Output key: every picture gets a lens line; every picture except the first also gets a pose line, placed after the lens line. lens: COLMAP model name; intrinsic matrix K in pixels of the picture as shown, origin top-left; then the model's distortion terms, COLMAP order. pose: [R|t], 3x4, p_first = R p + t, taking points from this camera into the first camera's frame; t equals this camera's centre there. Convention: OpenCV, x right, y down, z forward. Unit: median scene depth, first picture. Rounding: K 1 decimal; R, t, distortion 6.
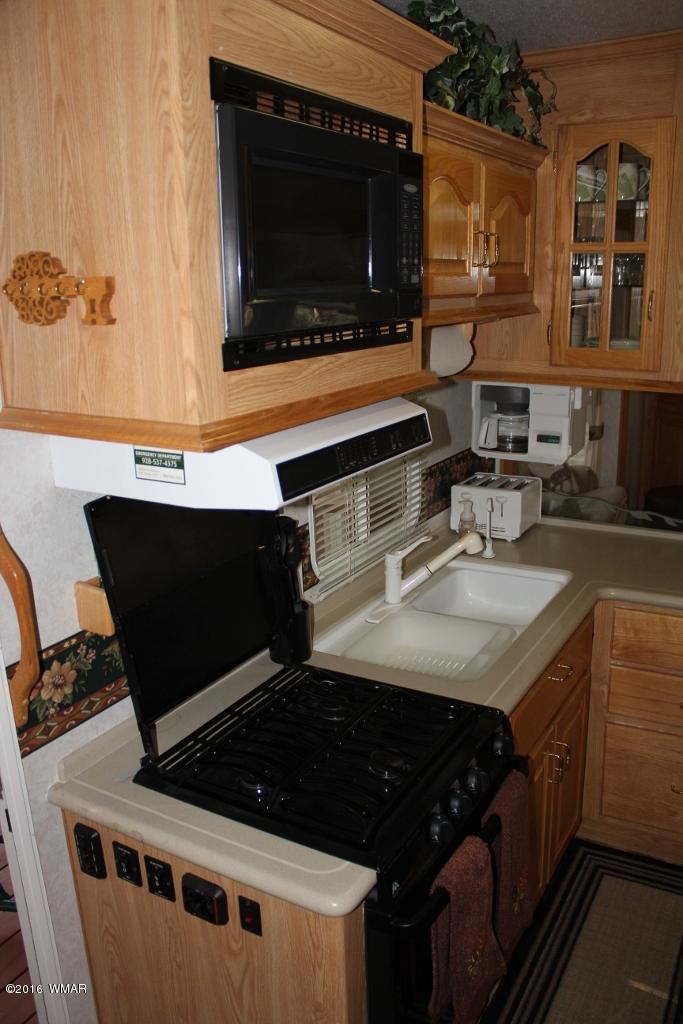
lens RADIAL K [[854.0, 0, 369.0], [0, 854.0, 510.4], [0, 0, 1]] dist [-0.149276, 0.131749]
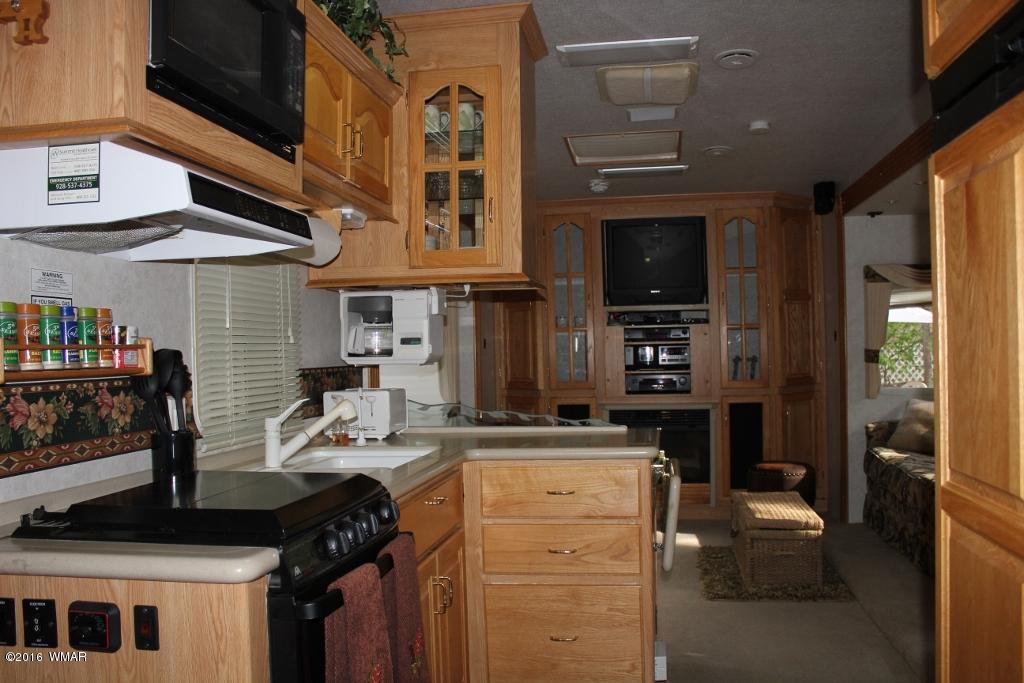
lens RADIAL K [[854.0, 0, 515.8], [0, 854.0, 357.5], [0, 0, 1]] dist [-0.149276, 0.131749]
pose [[0.943510, 0.001660, 0.331341, -0.035099], [0.091609, 0.959701, -0.265671, 0.300089], [-0.318429, 0.281017, 0.905335, -0.060557]]
